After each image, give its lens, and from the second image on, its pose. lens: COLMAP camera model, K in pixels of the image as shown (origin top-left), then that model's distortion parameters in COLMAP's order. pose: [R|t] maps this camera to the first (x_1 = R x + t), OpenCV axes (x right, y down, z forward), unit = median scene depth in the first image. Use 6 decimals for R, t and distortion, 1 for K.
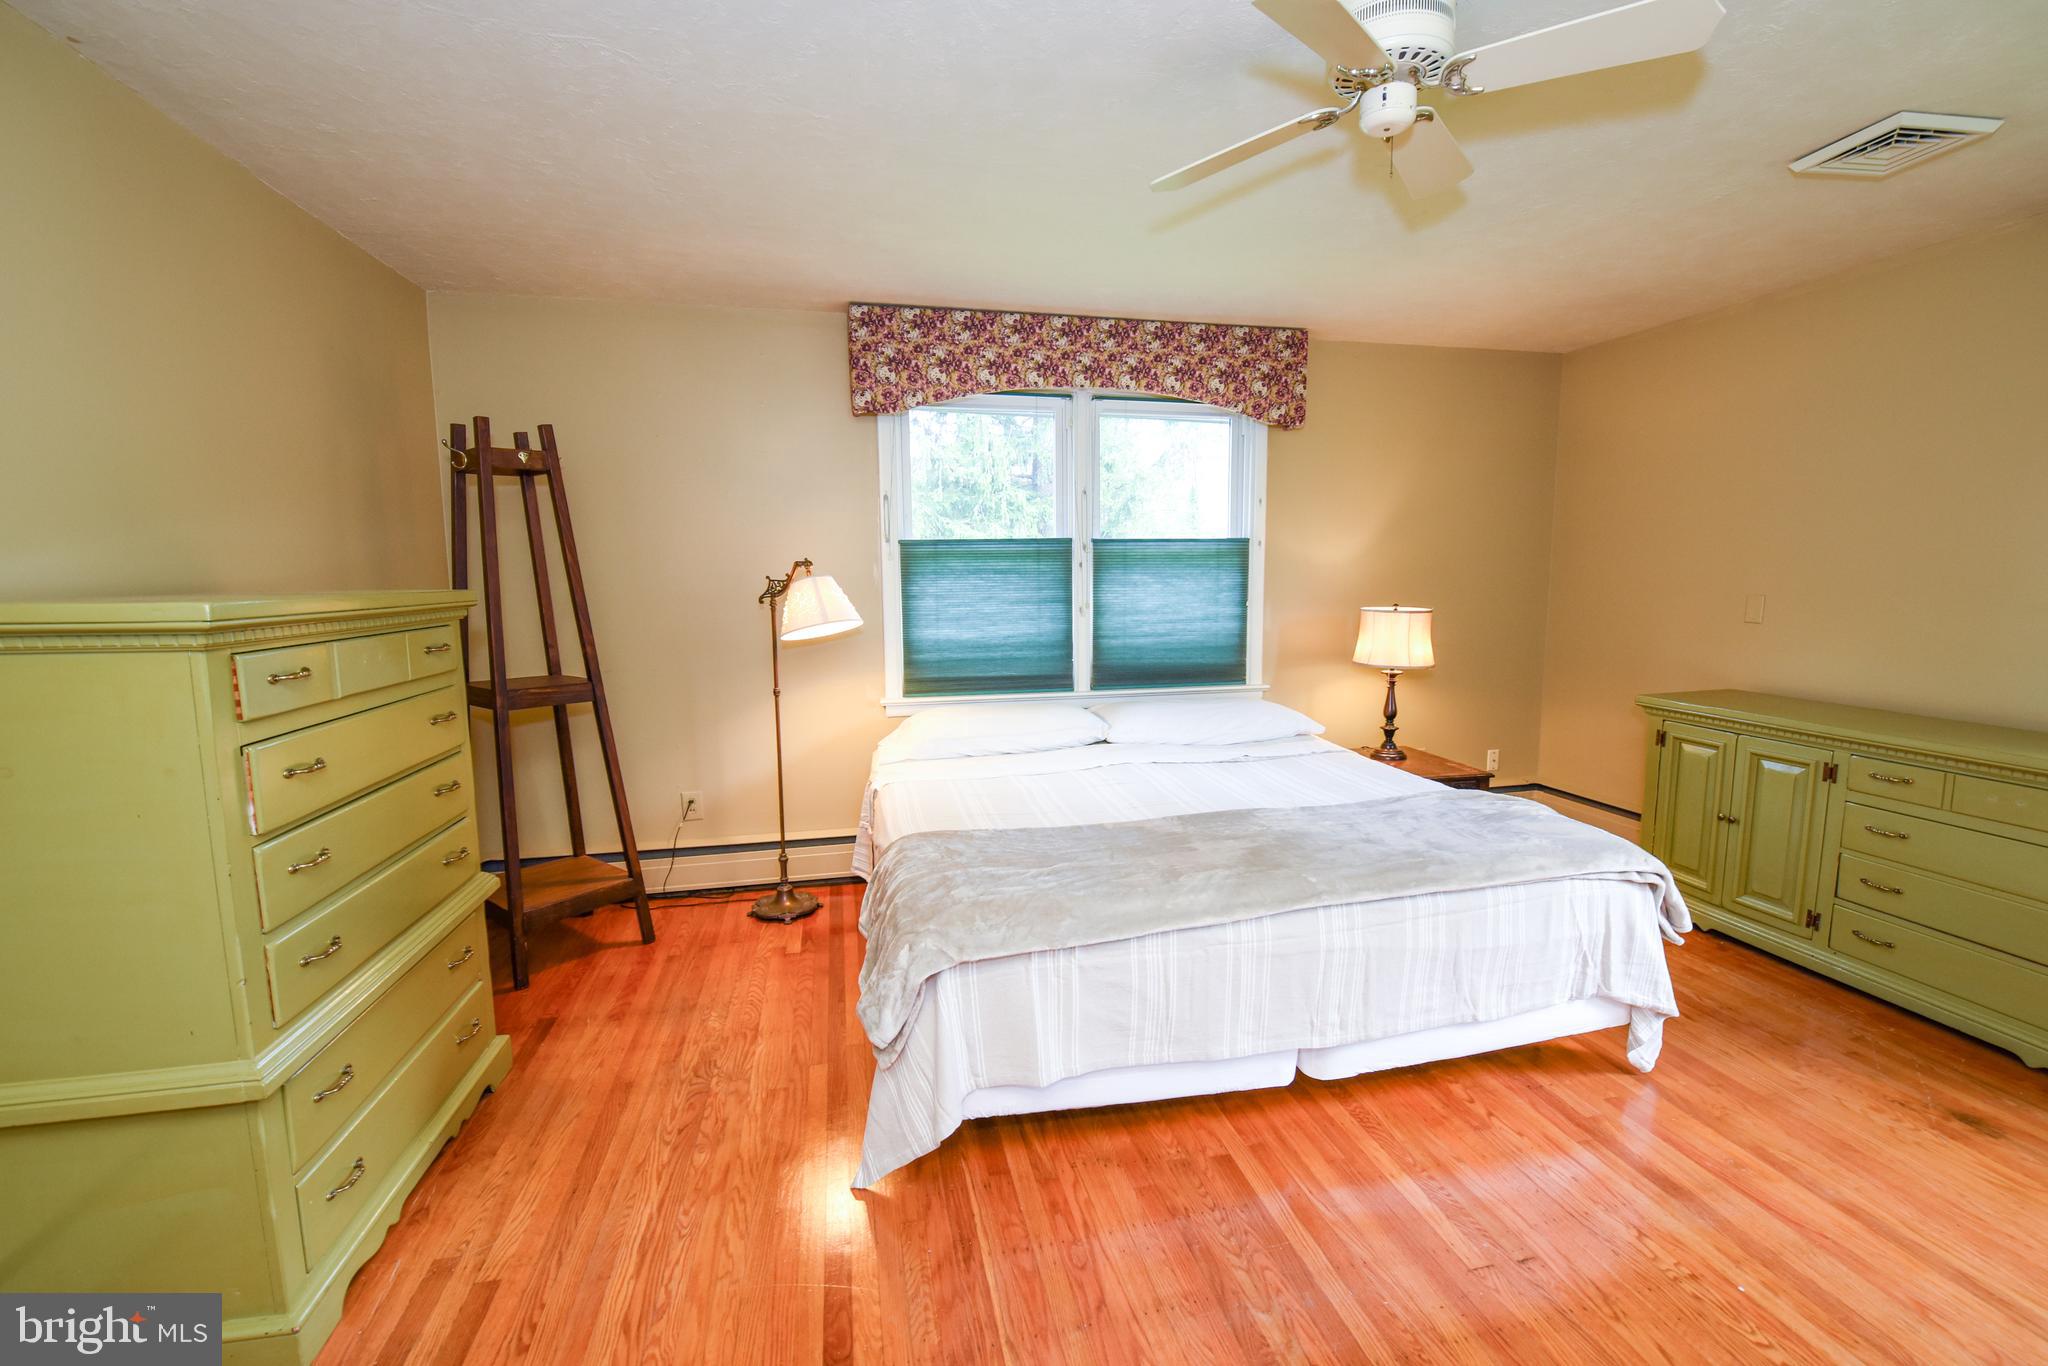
lens RADIAL K [[828.9, 0, 1024.8], [0, 828.9, 675.6], [0, 0, 1]] dist [-0.017013, -0.000922]
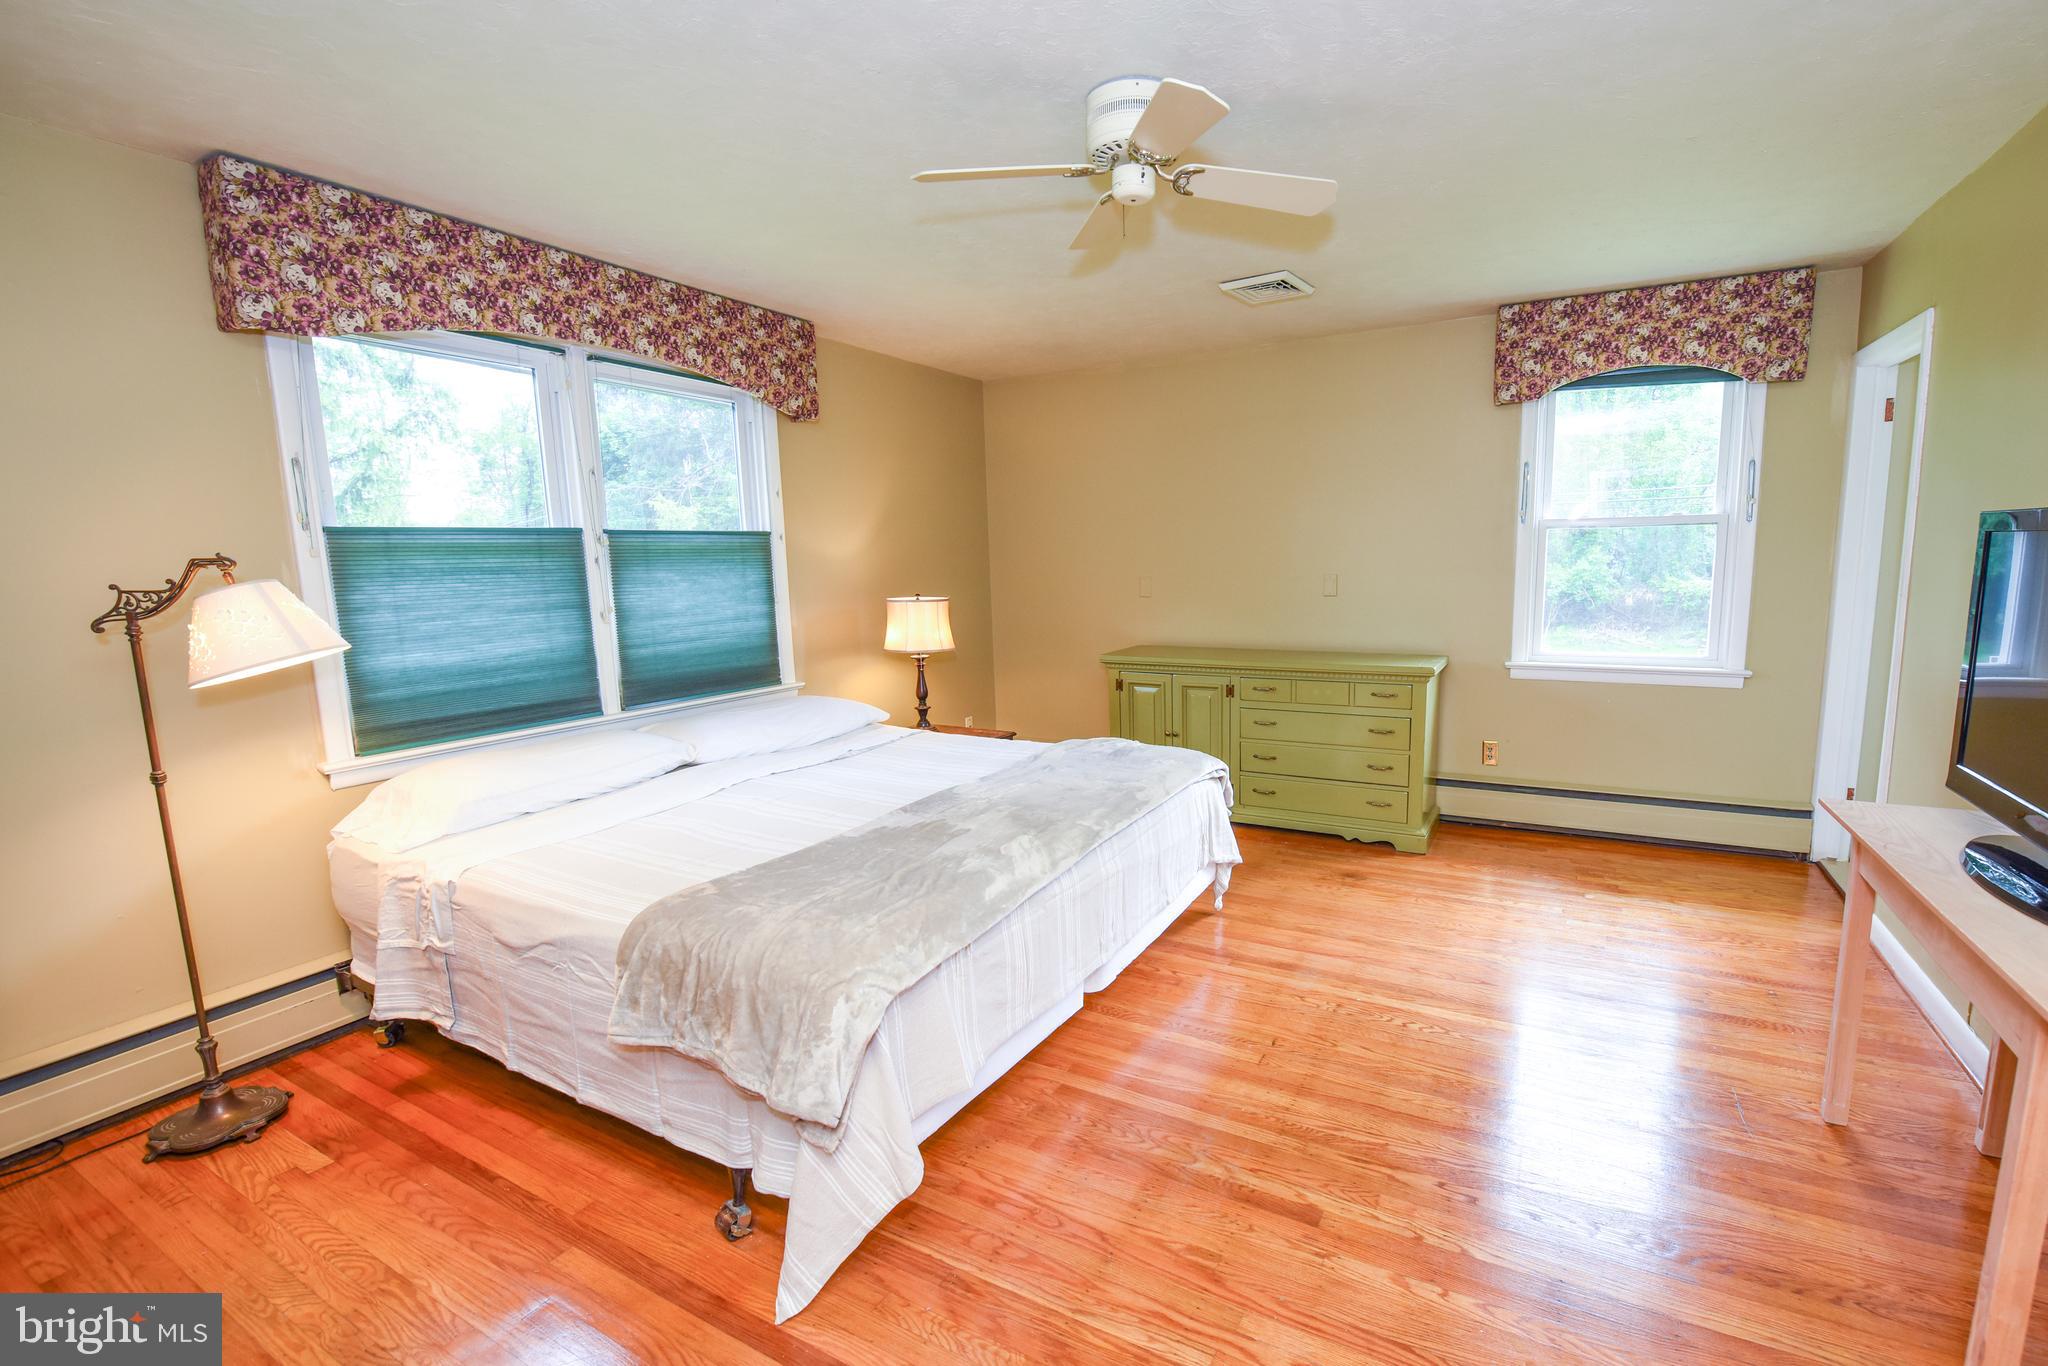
lens RADIAL K [[871.5, 0, 1031.3], [0, 871.5, 691.8], [0, 0, 1]] dist [-0.017100, -0.001917]
pose [[0.674030, -0.116363, 0.729481, -0.306944], [0.106600, 0.992501, 0.059822, -0.011220], [-0.730972, 0.037441, 0.681380, 0.111019]]
